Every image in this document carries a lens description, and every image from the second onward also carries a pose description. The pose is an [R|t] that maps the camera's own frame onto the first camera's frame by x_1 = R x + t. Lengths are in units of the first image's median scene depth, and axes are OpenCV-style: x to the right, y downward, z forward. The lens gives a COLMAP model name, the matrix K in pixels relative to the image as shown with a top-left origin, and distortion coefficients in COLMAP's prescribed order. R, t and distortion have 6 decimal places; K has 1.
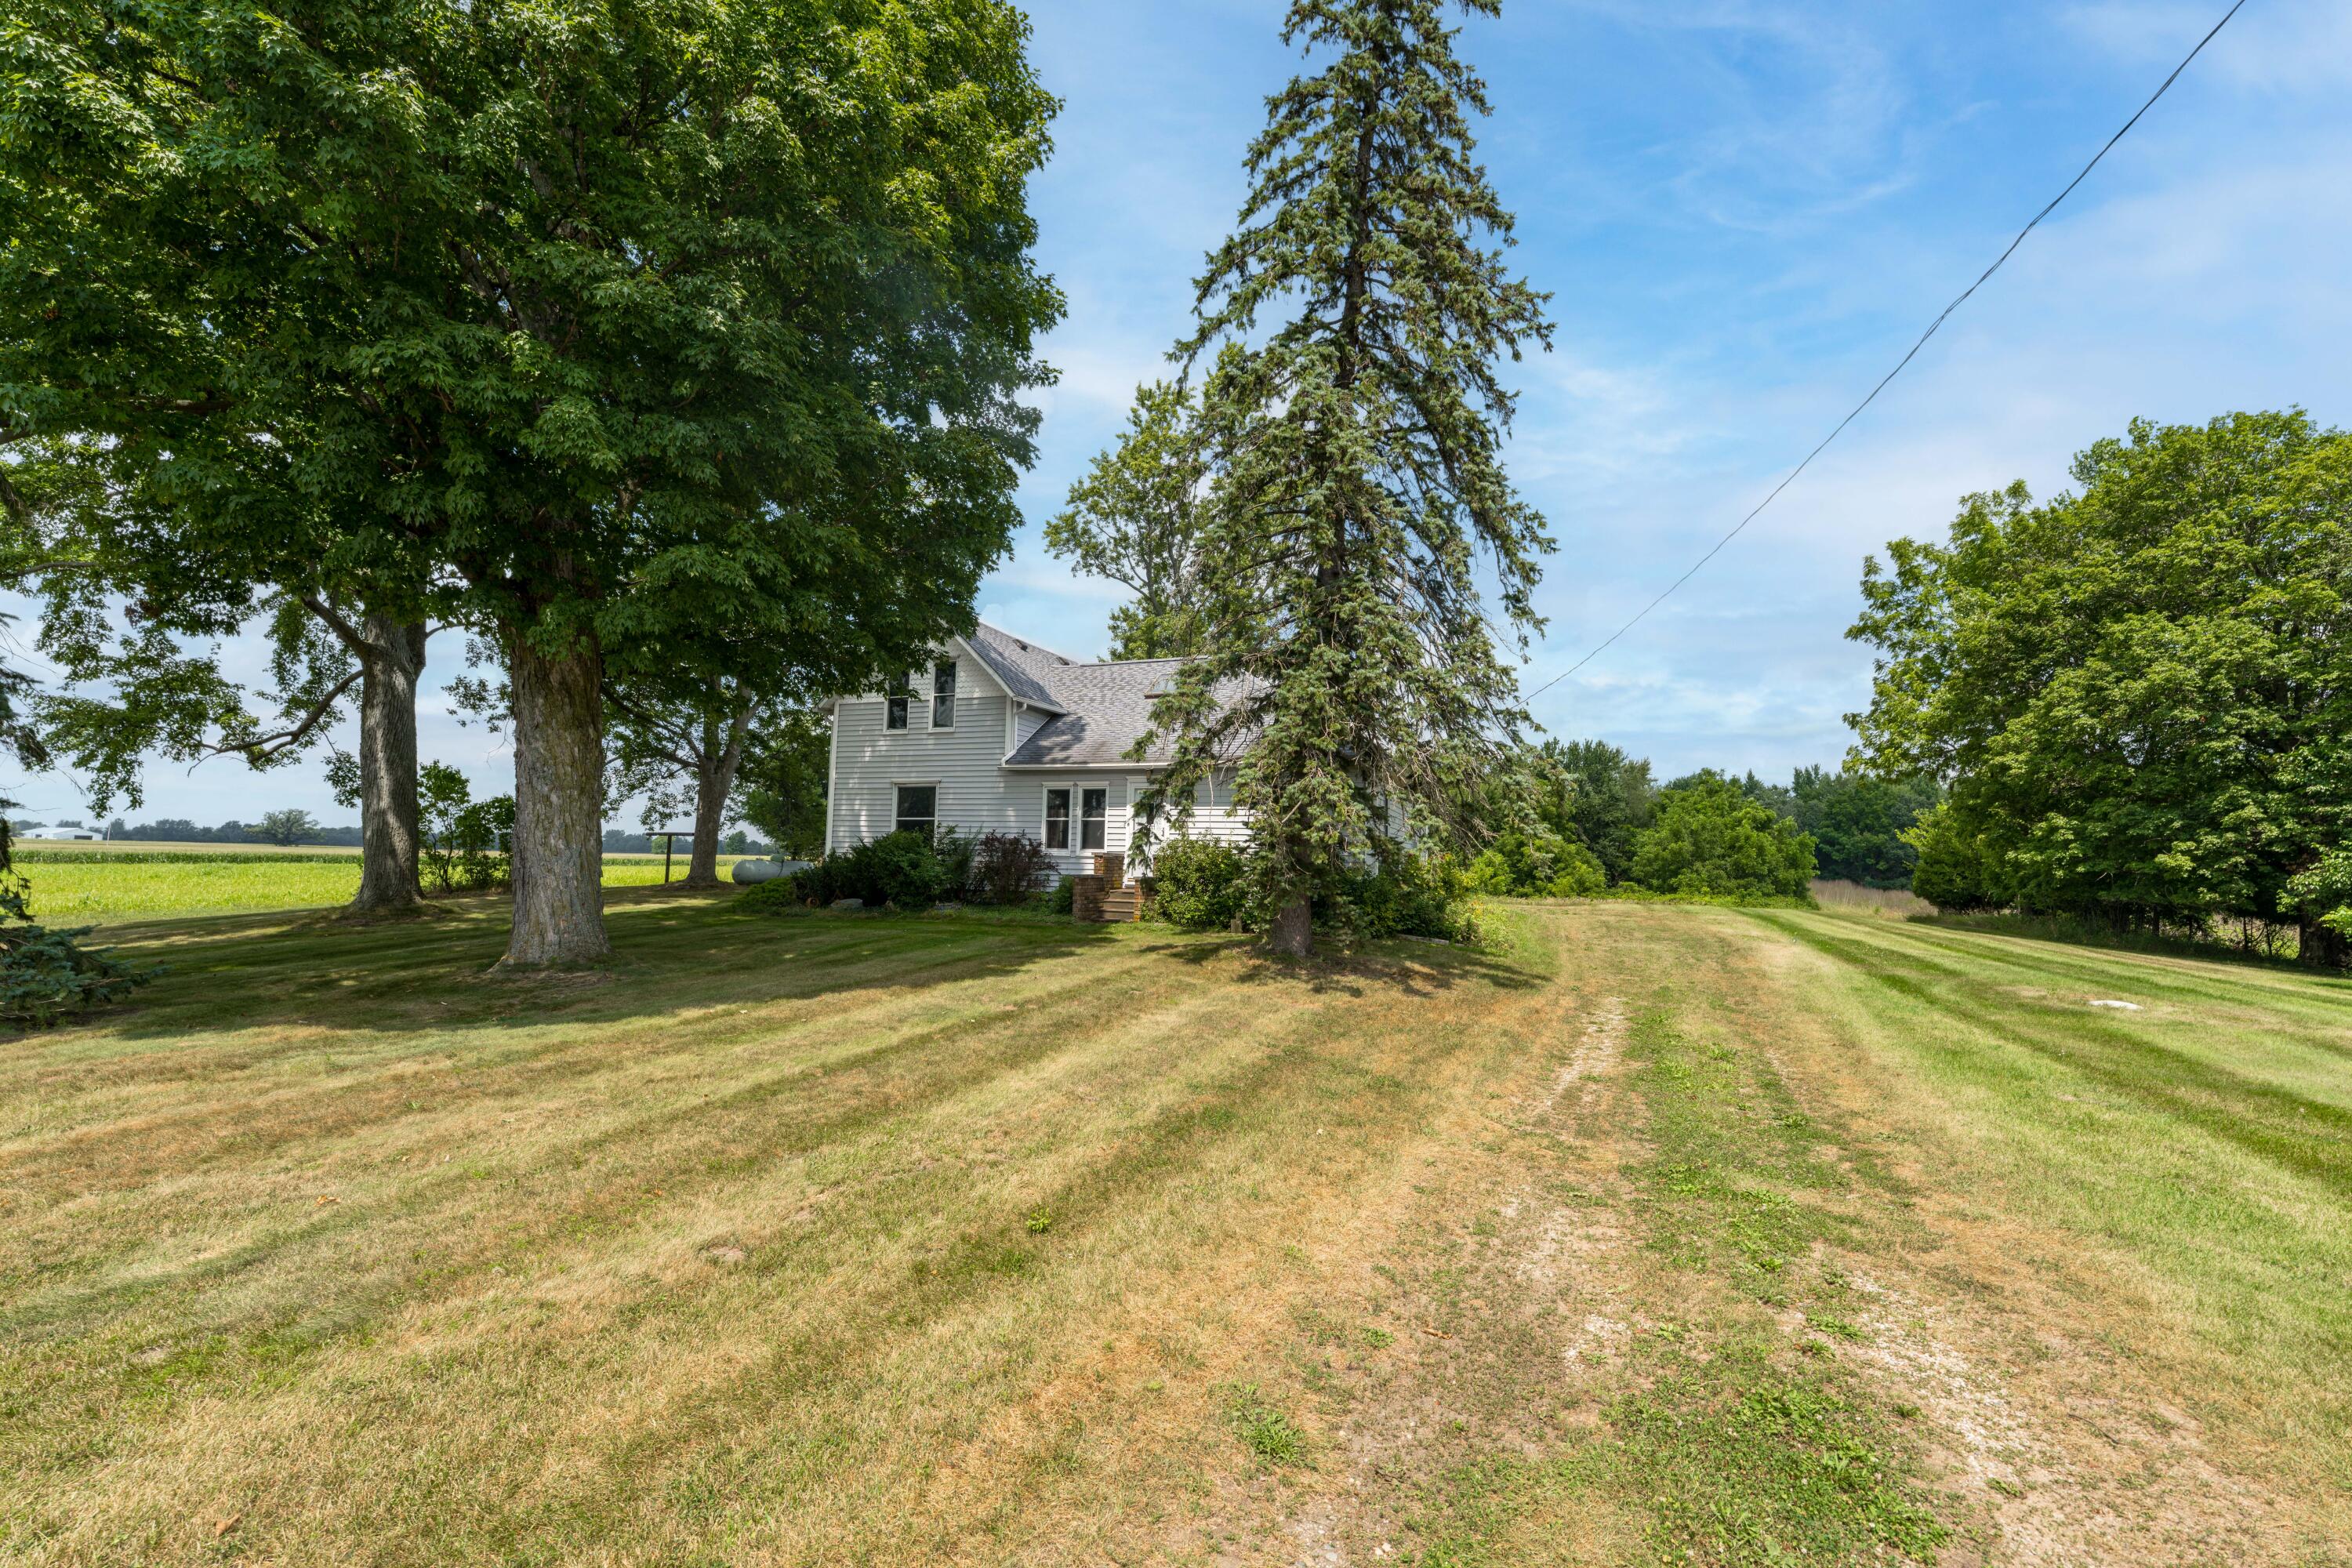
lens RADIAL K [[950.1, 0, 1176.0], [0, 950.1, 784.0], [0, 0, 1]] dist [0.000547, 0.000025]
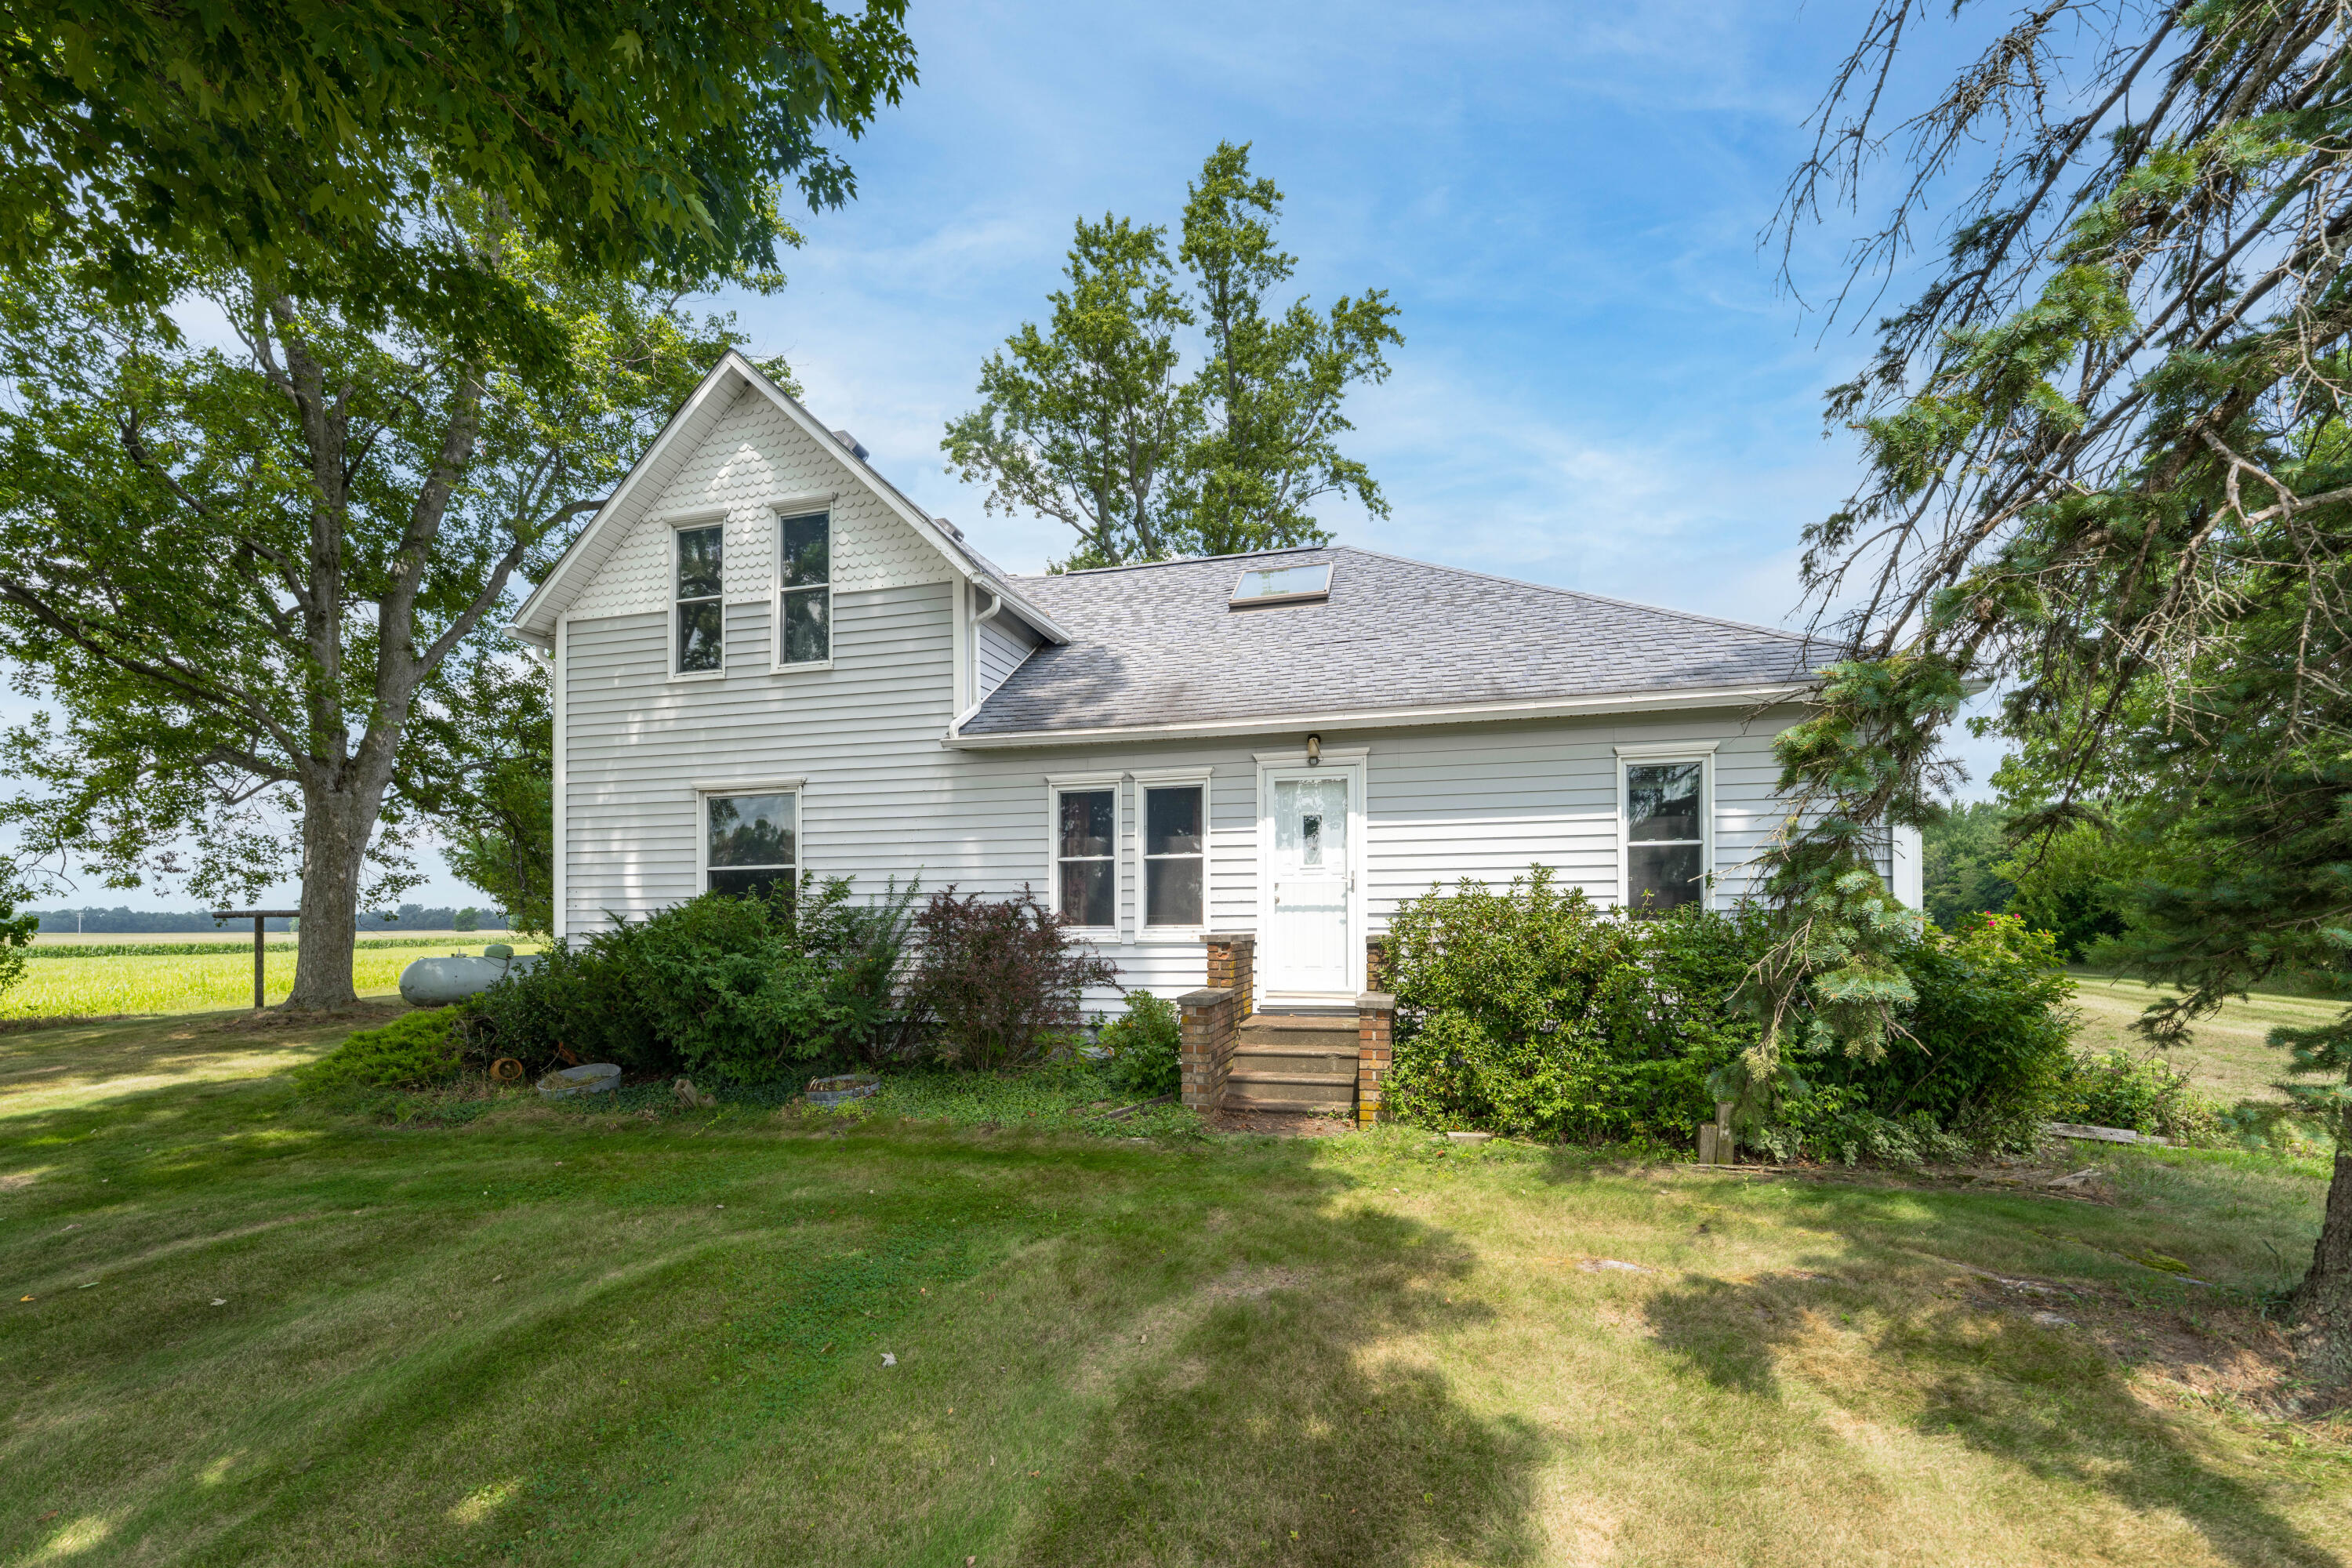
lens RADIAL K [[1002.6, 0, 1178.2], [0, 1002.6, 904.0], [0, 0, 1]] dist [-0.001151, -0.000043]
pose [[0.992448, -0.027513, 0.119538, -0.131857], [0.019400, 0.997462, 0.068508, 0.025759], [-0.121120, -0.065672, 0.990463, 0.510524]]
